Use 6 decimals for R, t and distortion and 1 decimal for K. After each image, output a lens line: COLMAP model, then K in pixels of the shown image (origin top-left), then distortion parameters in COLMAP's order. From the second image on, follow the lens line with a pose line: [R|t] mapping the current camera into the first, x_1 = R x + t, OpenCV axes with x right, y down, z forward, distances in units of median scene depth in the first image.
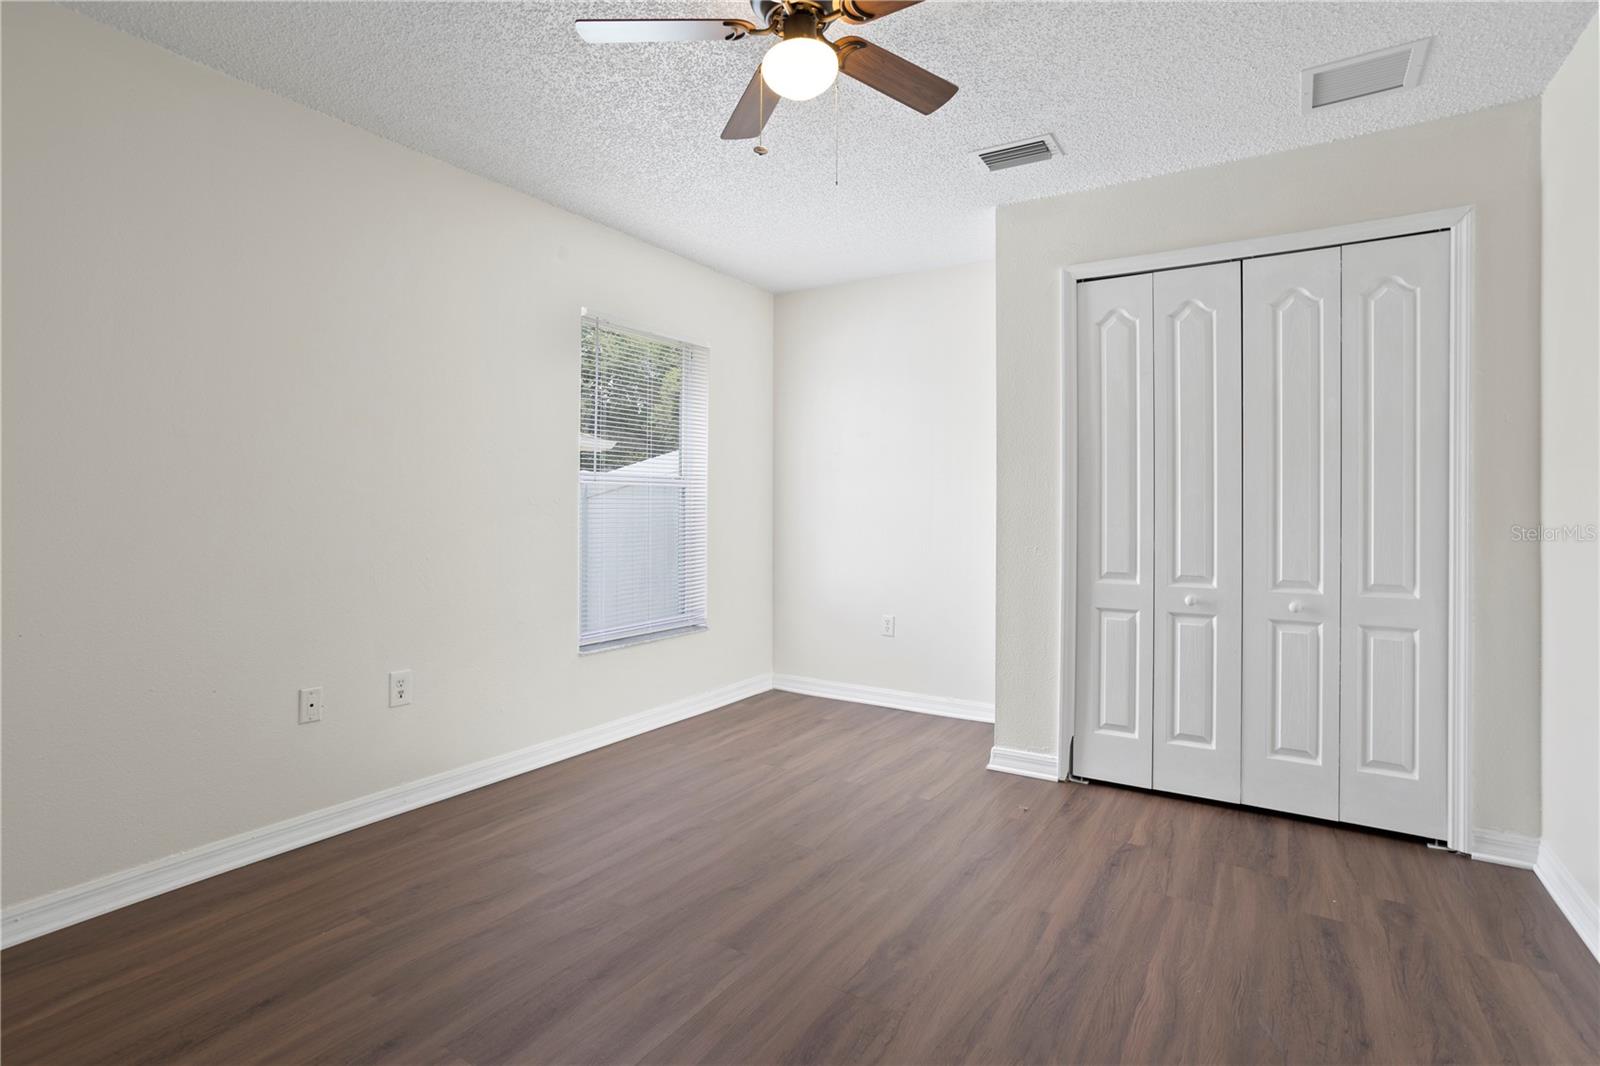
lens RADIAL K [[785.3, 0, 816.7], [0, 785.3, 498.5], [0, 0, 1]] dist [-0.030630, 0.018938]
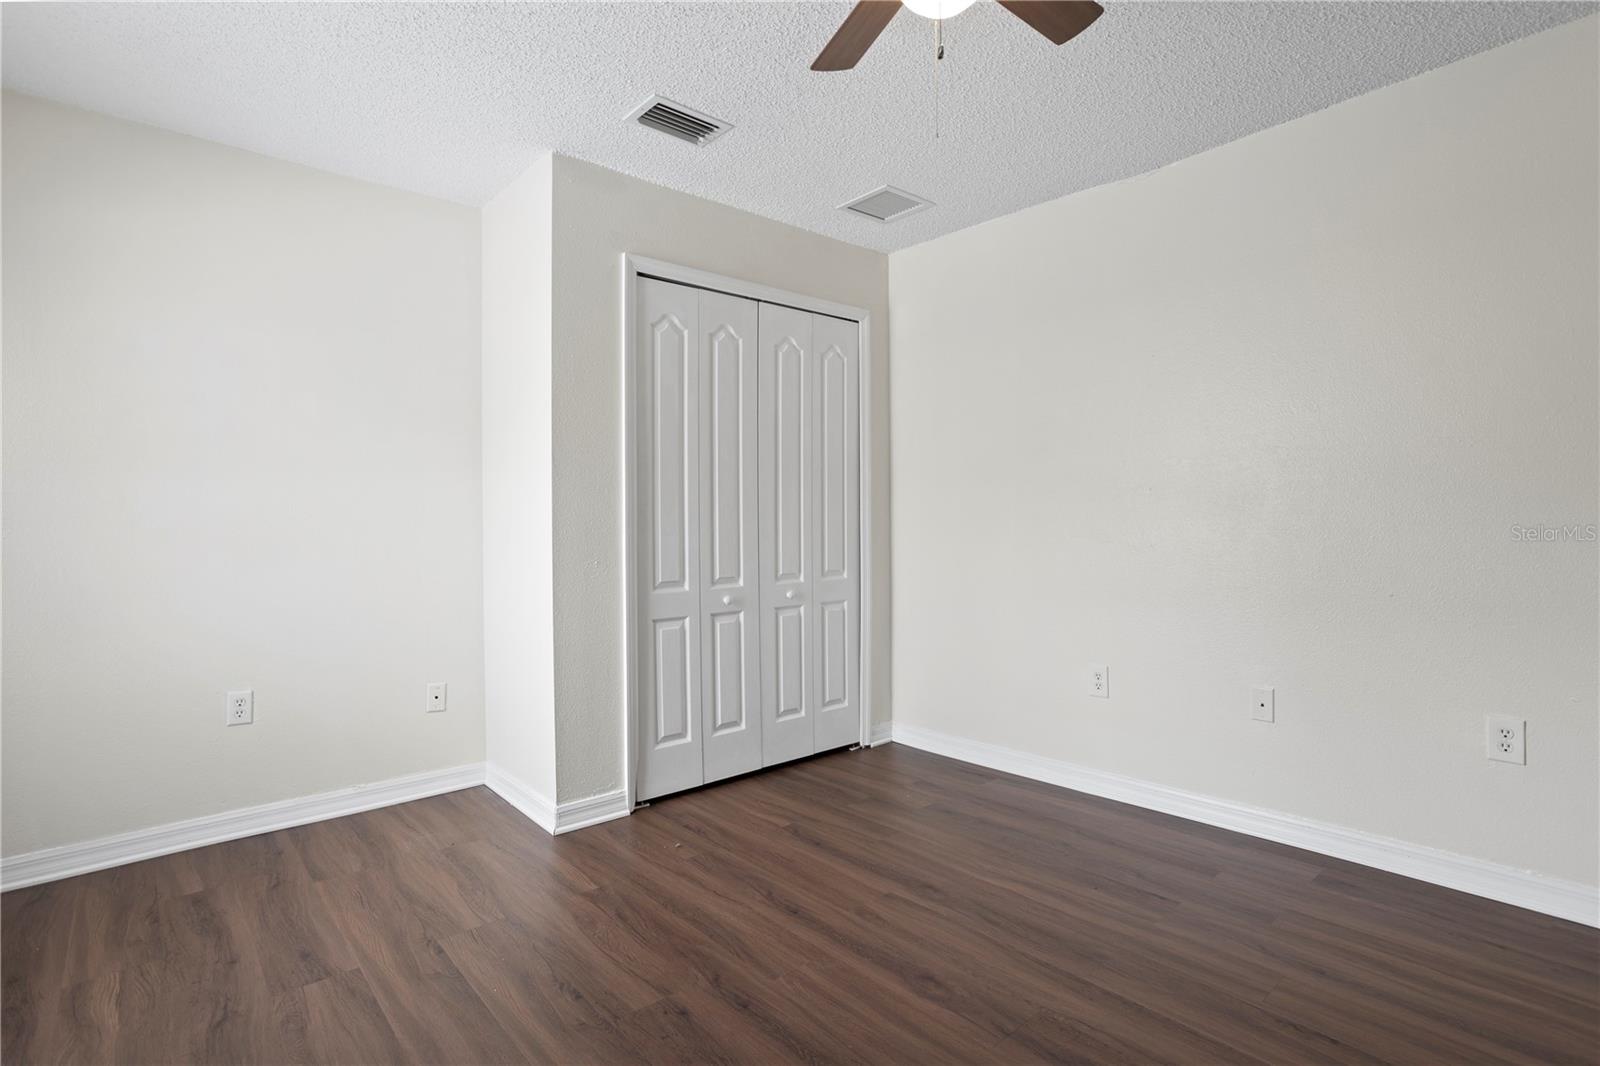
lens RADIAL K [[785.3, 0, 804.5], [0, 785.3, 521.4], [0, 0, 1]] dist [-0.030630, 0.018938]
pose [[0.300264, -0.008124, 0.953821, -0.532990], [0.002064, 0.999967, 0.007867, 0.012064], [-0.953854, -0.000394, 0.300271, 0.562971]]
